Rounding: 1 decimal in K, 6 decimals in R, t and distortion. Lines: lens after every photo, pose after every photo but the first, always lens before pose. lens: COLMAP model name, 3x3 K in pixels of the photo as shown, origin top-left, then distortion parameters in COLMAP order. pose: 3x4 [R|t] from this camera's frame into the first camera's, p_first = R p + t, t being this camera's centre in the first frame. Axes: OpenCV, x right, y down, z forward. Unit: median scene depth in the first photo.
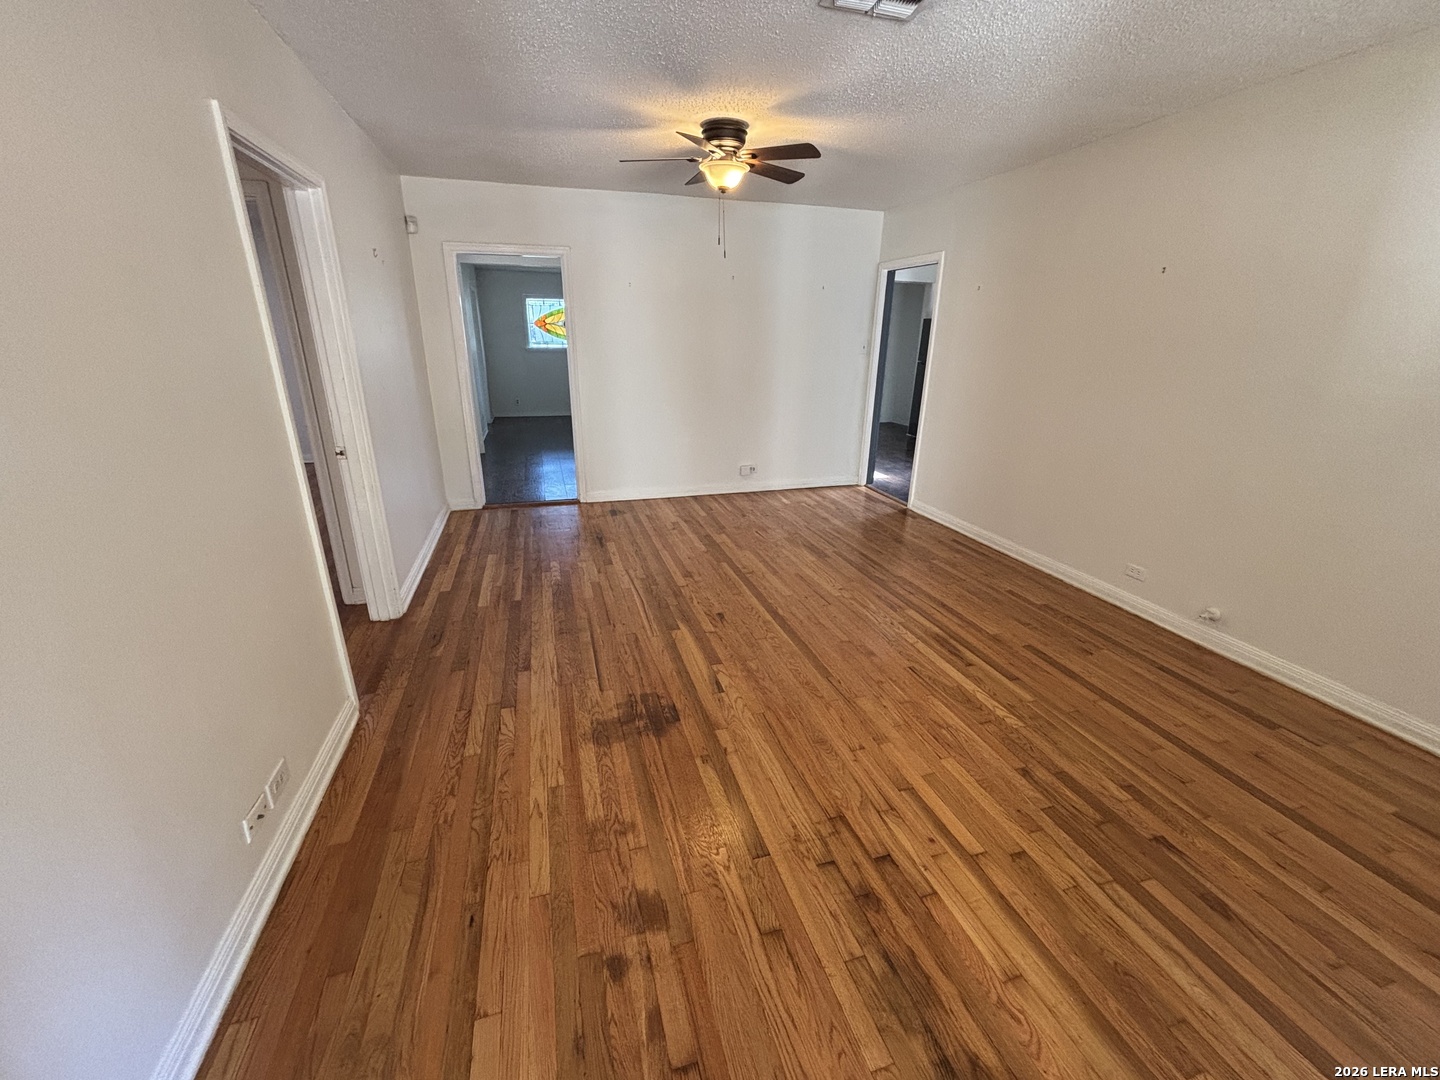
lens RADIAL K [[580.1, 0, 717.9], [0, 580.1, 538.2], [0, 0, 1]] dist [0.005930, -0.003663]
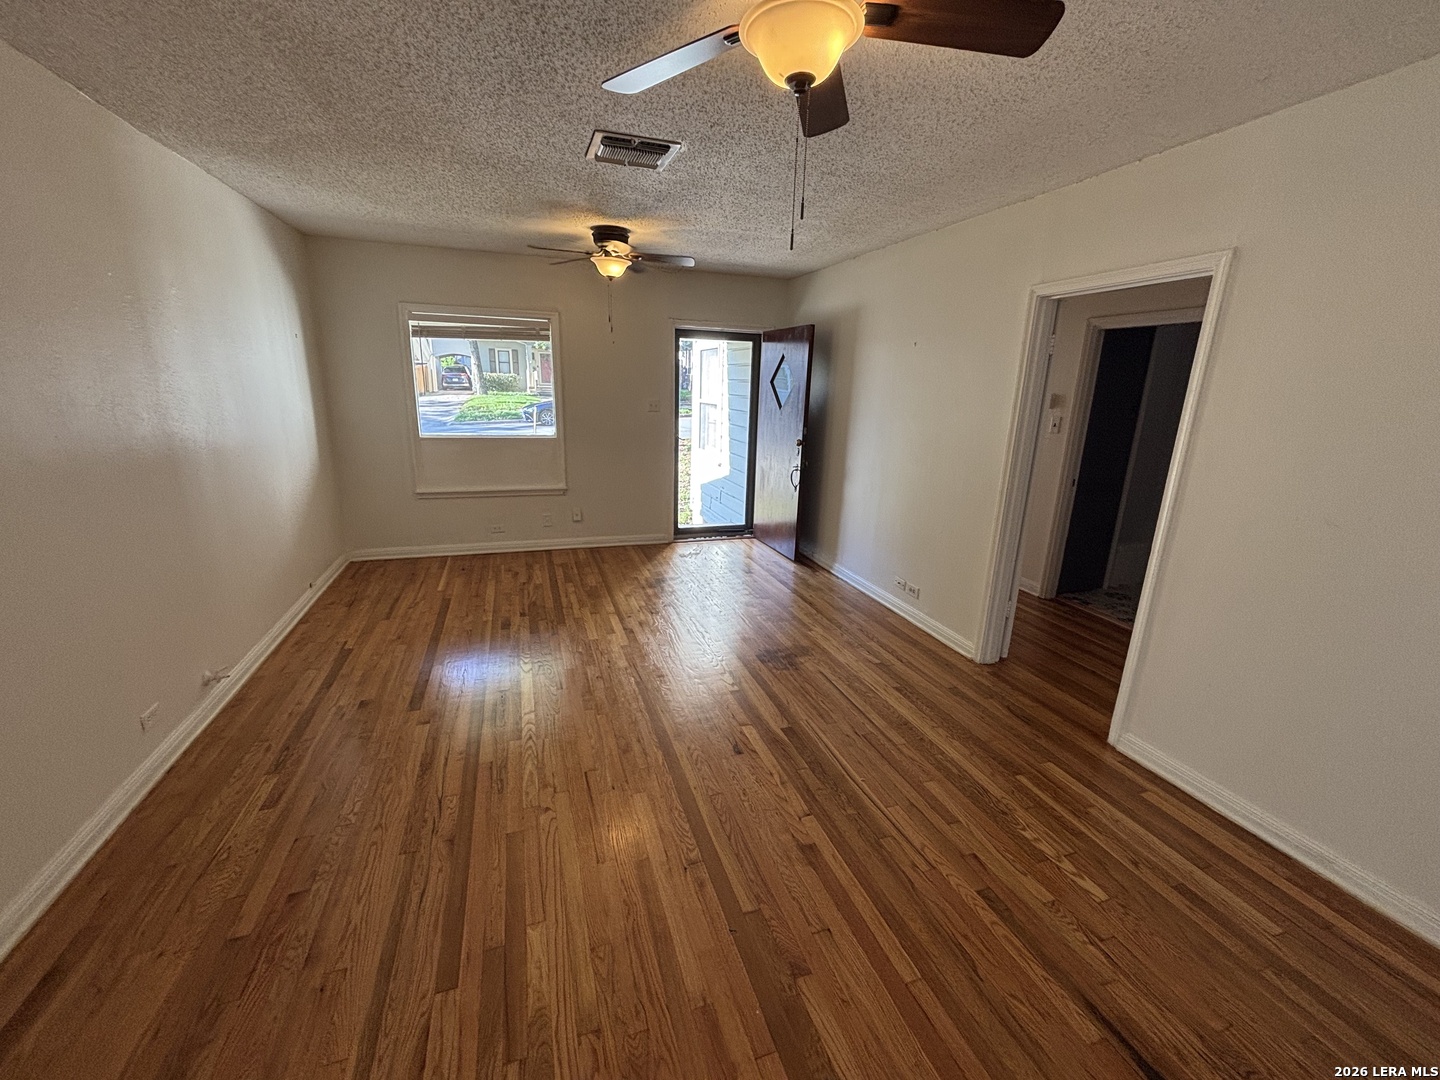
lens RADIAL K [[580.1, 0, 717.9], [0, 580.1, 538.2], [0, 0, 1]] dist [0.005930, -0.003663]
pose [[-0.998599, -0.030041, -0.043567, 0.078440], [-0.049350, 0.825874, 0.561691, -0.580512], [0.019107, 0.563054, -0.826200, 1.564509]]
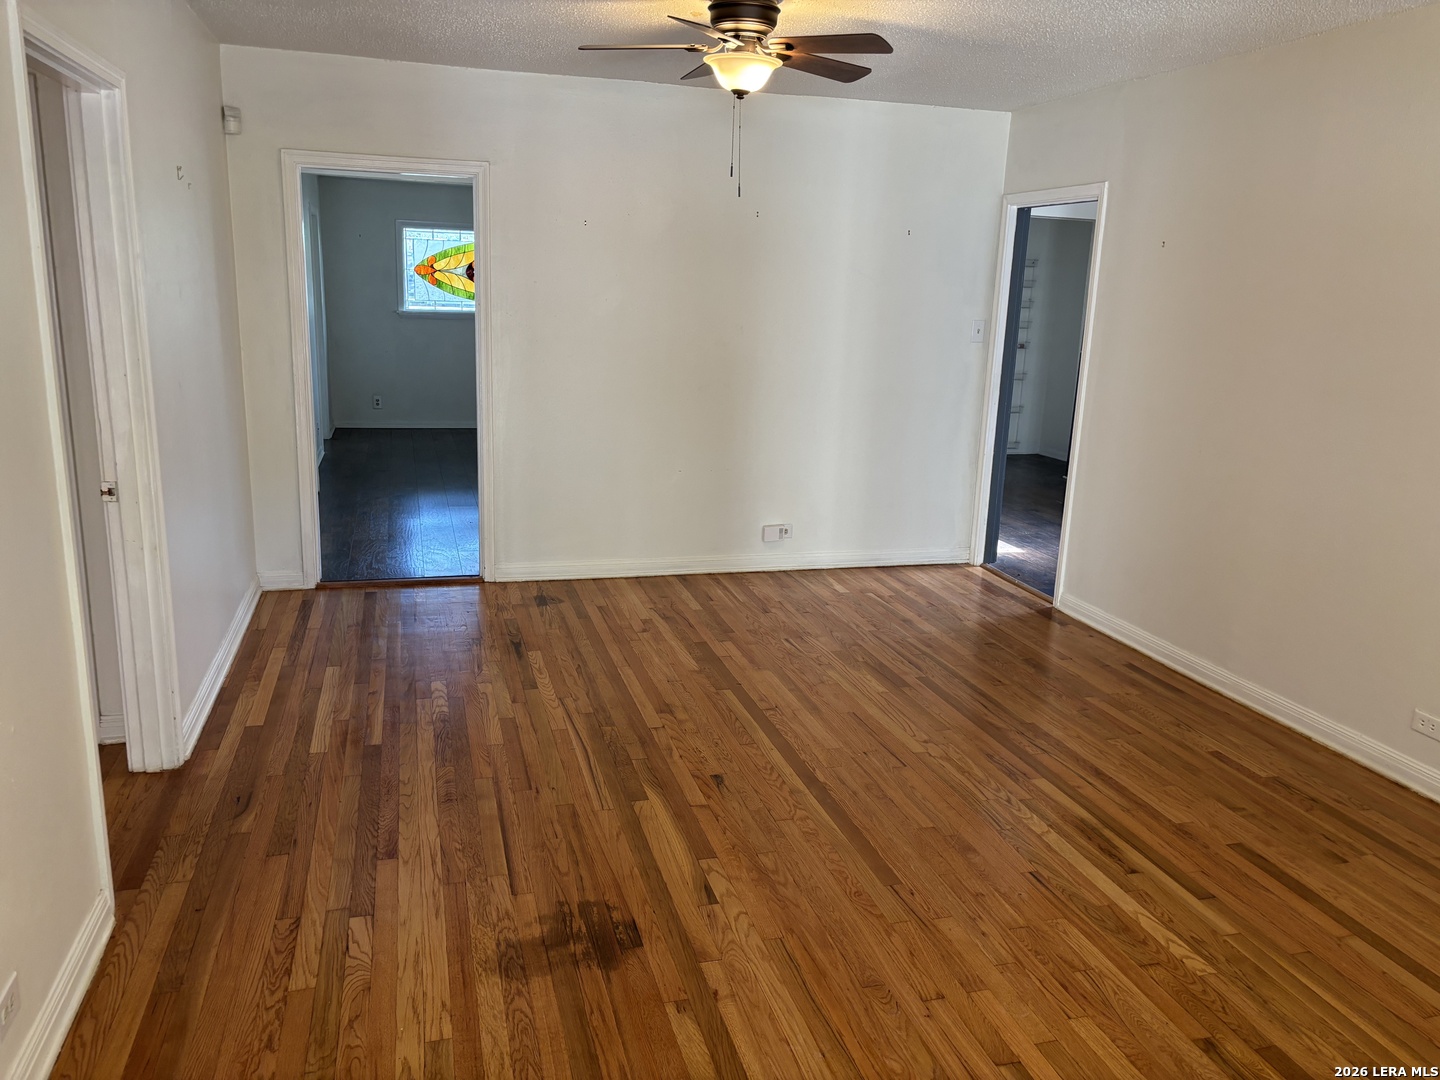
lens RADIAL K [[1086.0, 0, 713.3], [0, 1086.0, 537.4], [0, 0, 1]] dist [0.083585, -0.110748]
pose [[0.999555, 0.025468, -0.015540, 0.011275], [-0.027004, 0.993747, -0.108343, 0.010076], [0.012684, 0.108714, 0.993992, -0.138265]]
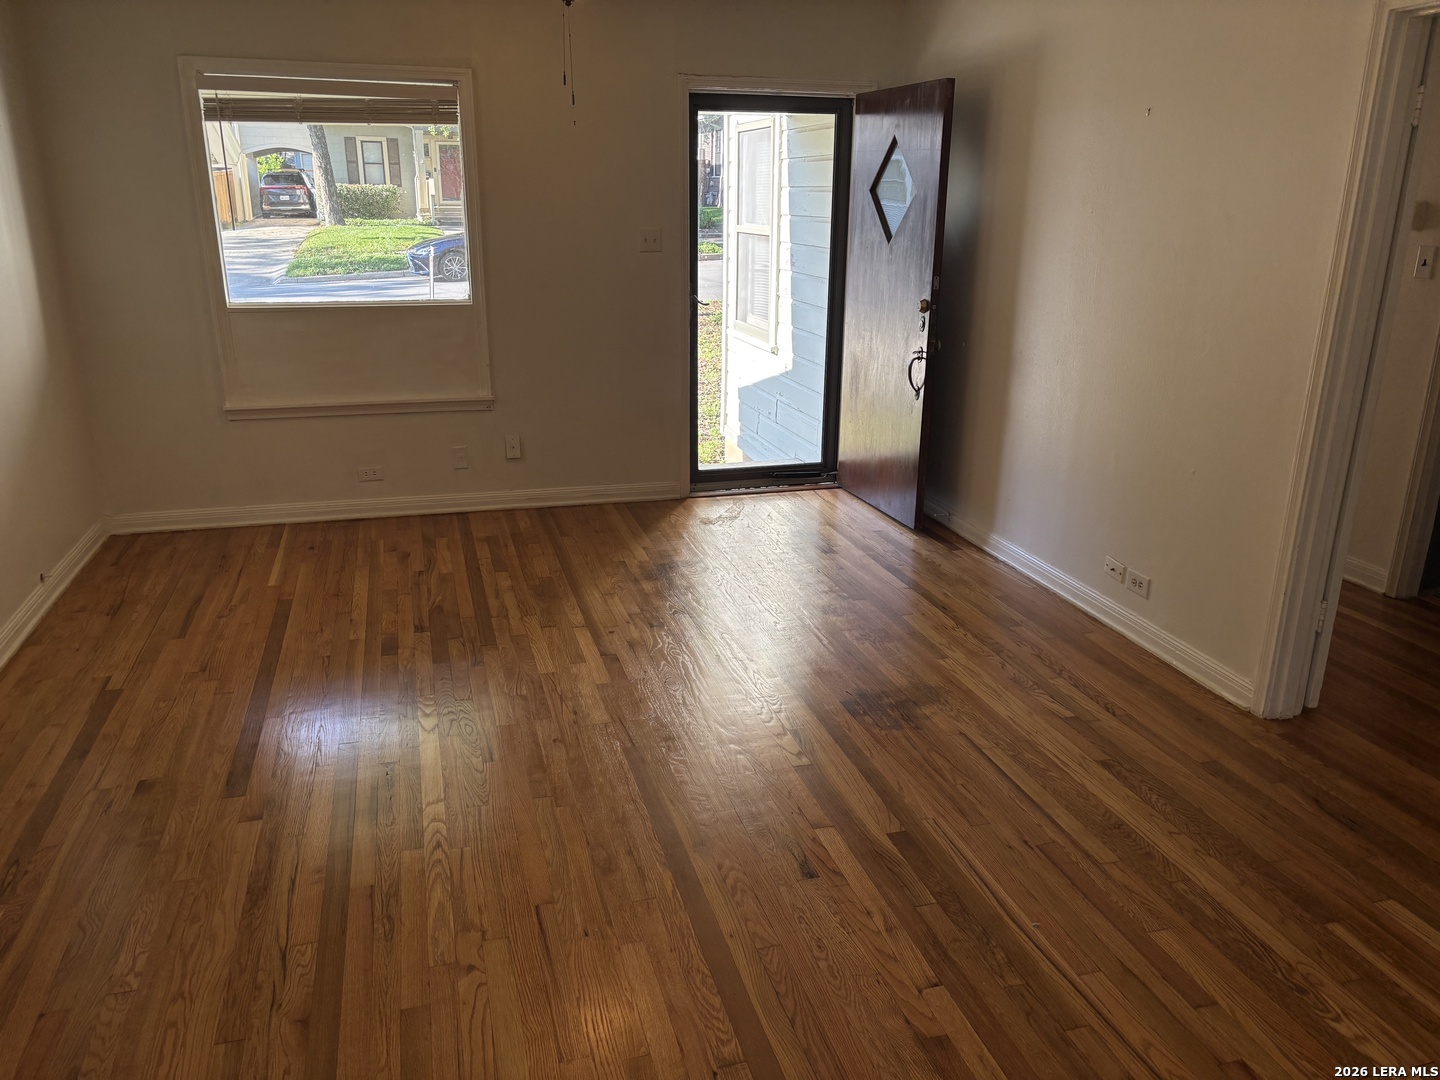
lens RADIAL K [[1086.0, 0, 713.3], [0, 1086.0, 537.4], [0, 0, 1]] dist [0.083585, -0.110748]
pose [[-0.999679, -0.022732, 0.011146, 0.076175], [-0.011511, 0.800206, 0.599615, -0.594388], [-0.022549, 0.599294, -0.800211, 1.586319]]
